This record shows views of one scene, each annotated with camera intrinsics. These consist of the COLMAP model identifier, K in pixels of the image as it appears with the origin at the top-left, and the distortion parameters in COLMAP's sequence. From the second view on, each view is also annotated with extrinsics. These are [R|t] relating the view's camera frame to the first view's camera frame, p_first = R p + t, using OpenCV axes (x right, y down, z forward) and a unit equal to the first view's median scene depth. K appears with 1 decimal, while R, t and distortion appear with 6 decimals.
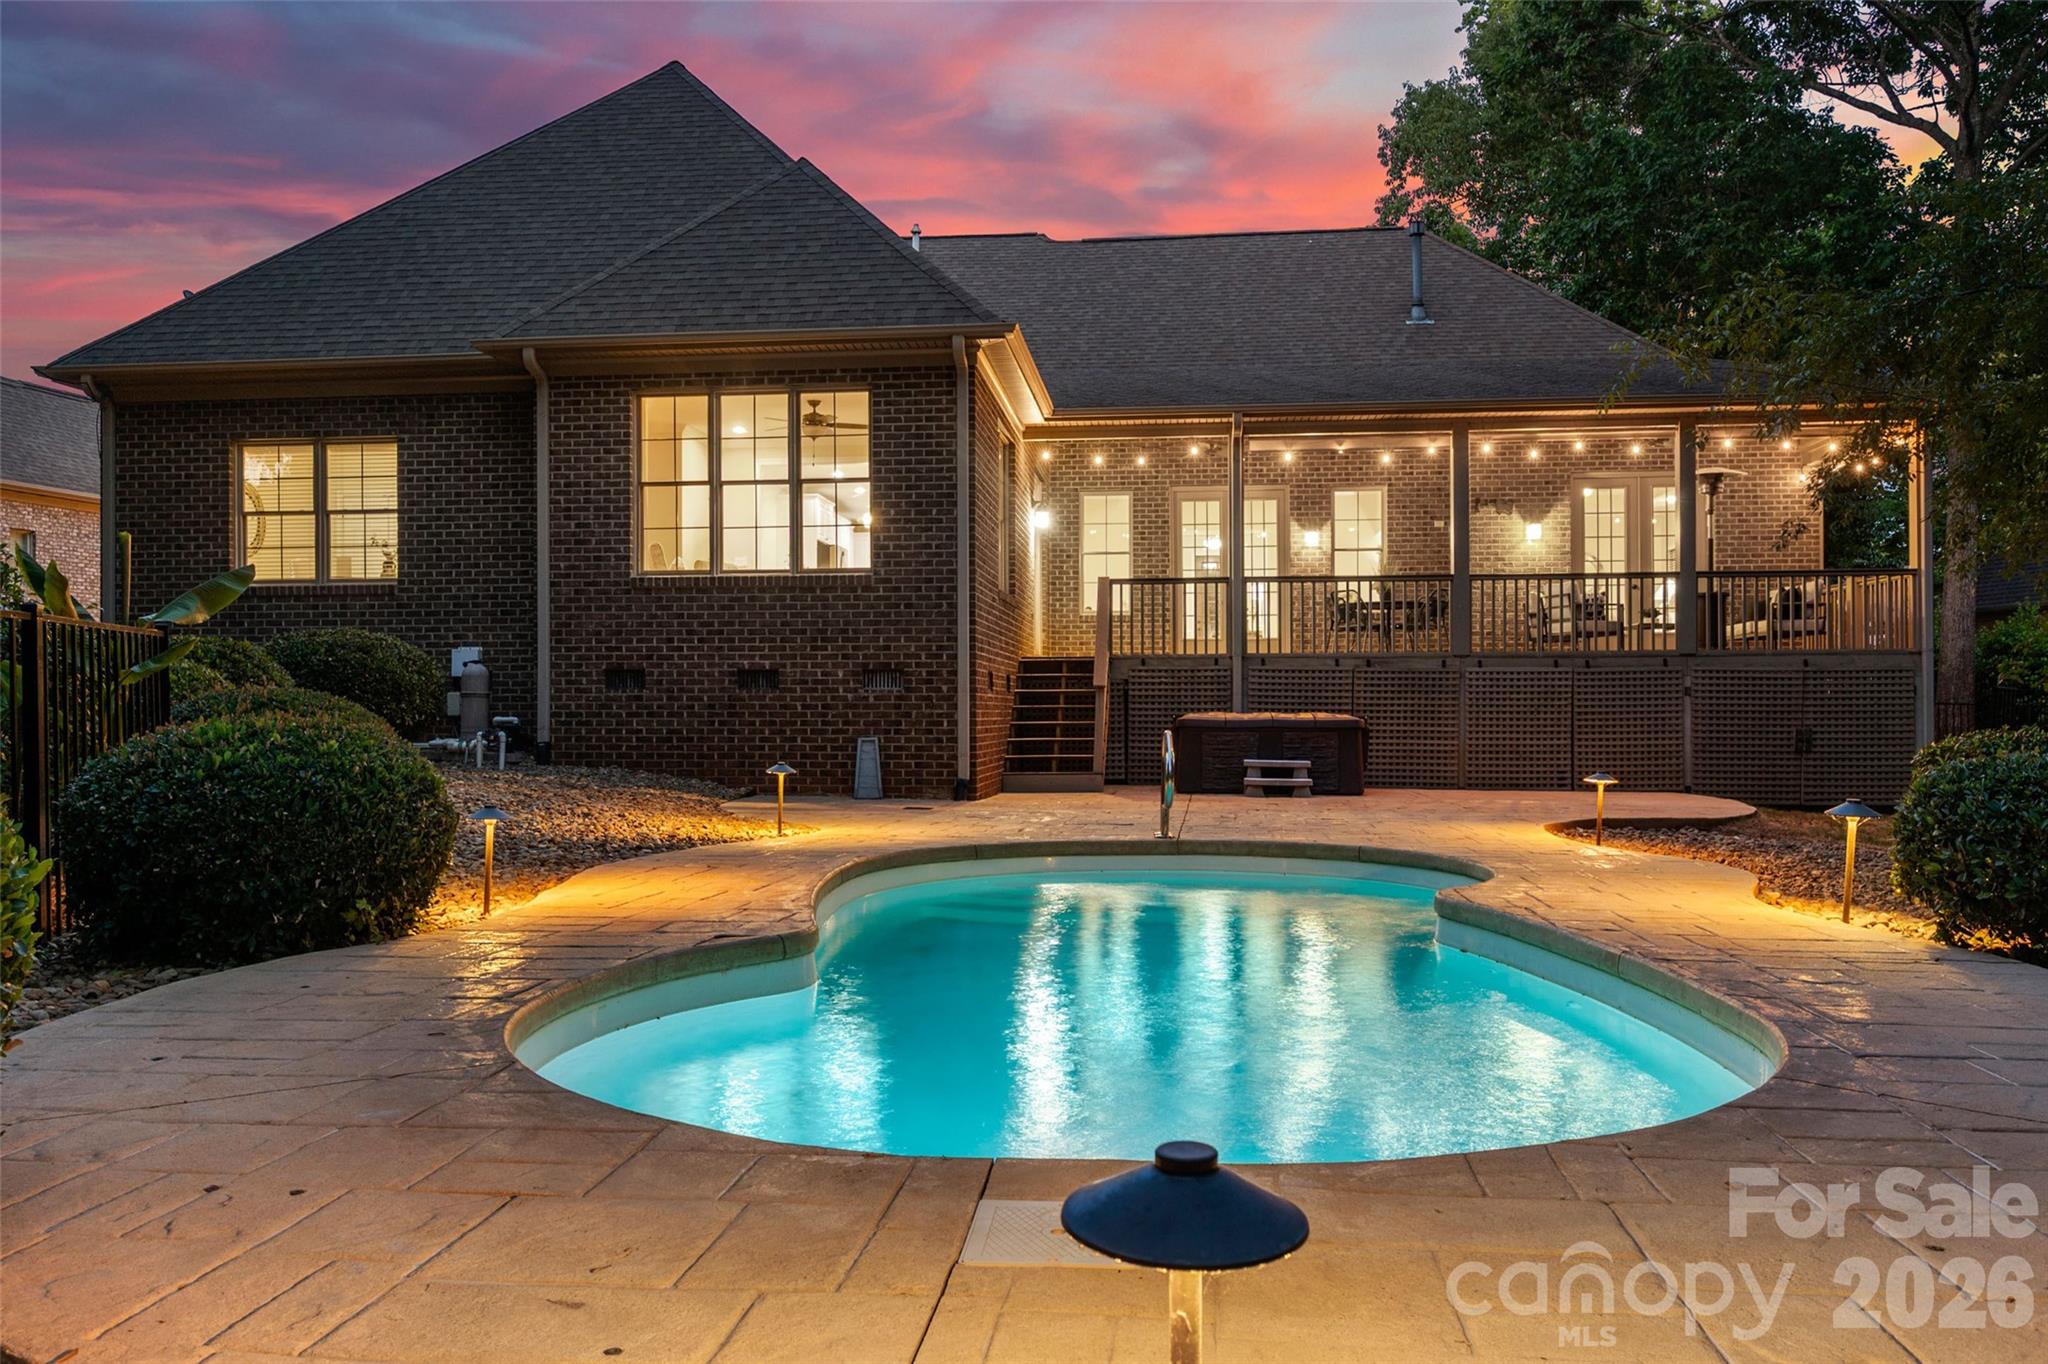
lens RADIAL K [[1565.5, 0, 1024.0], [0, 1565.5, 682.0], [0, 0, 1]] dist [-0.000530, 0.000633]
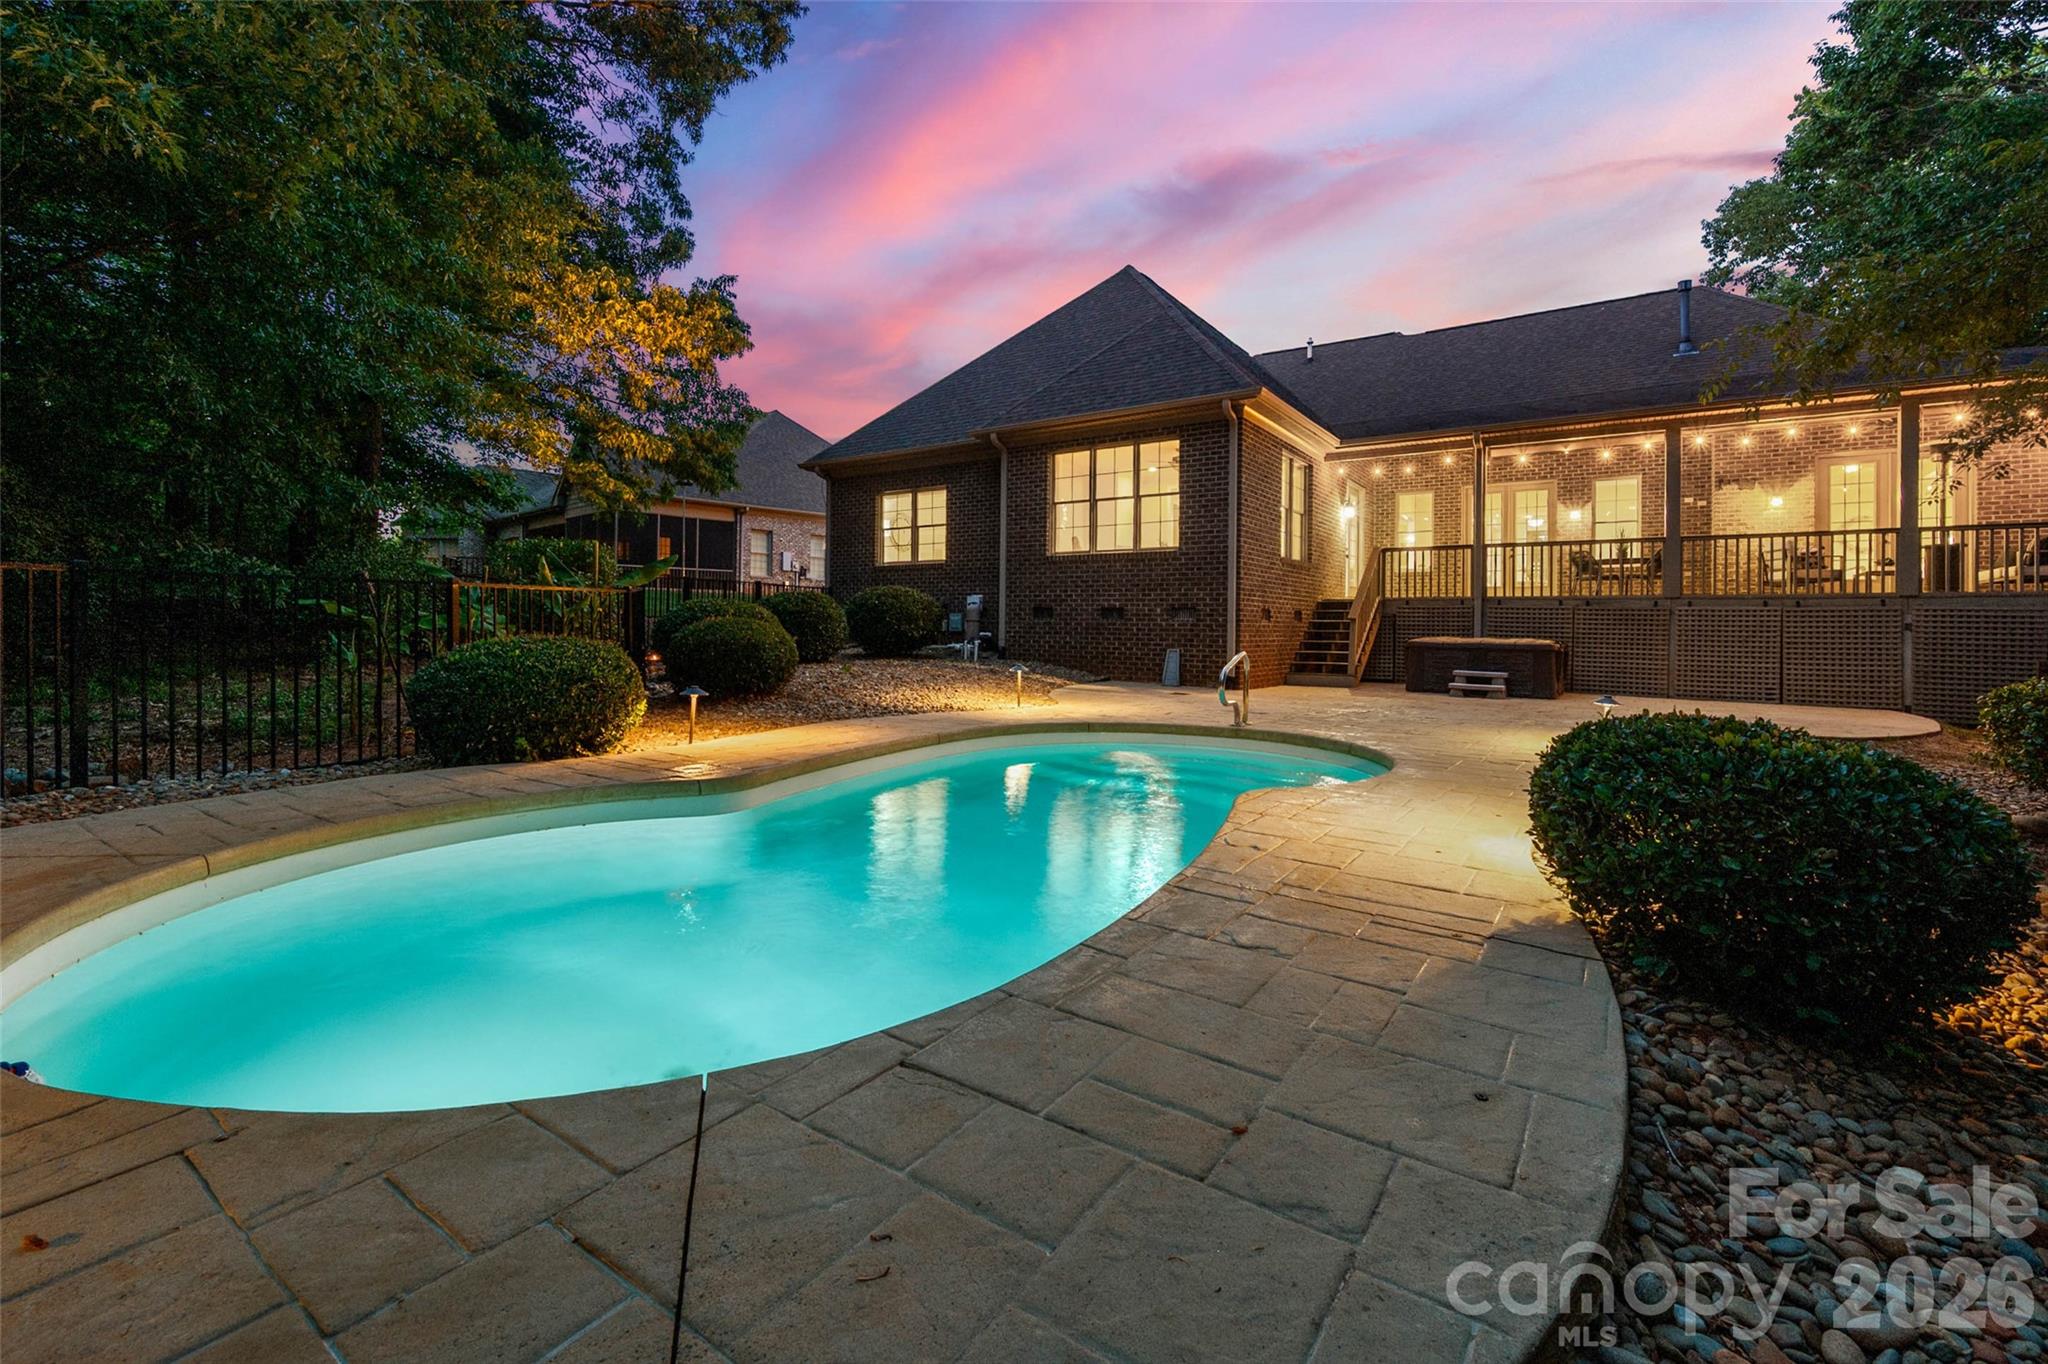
lens RADIAL K [[845.2, 0, 1025.4], [0, 845.2, 610.7], [0, 0, 1]] dist [0.000422, -0.000116]
pose [[0.877896, 0.004552, -0.478830, 0.163458], [-0.005063, 0.999987, 0.000225, -0.003665], [0.478825, 0.002227, 0.877908, 0.120795]]
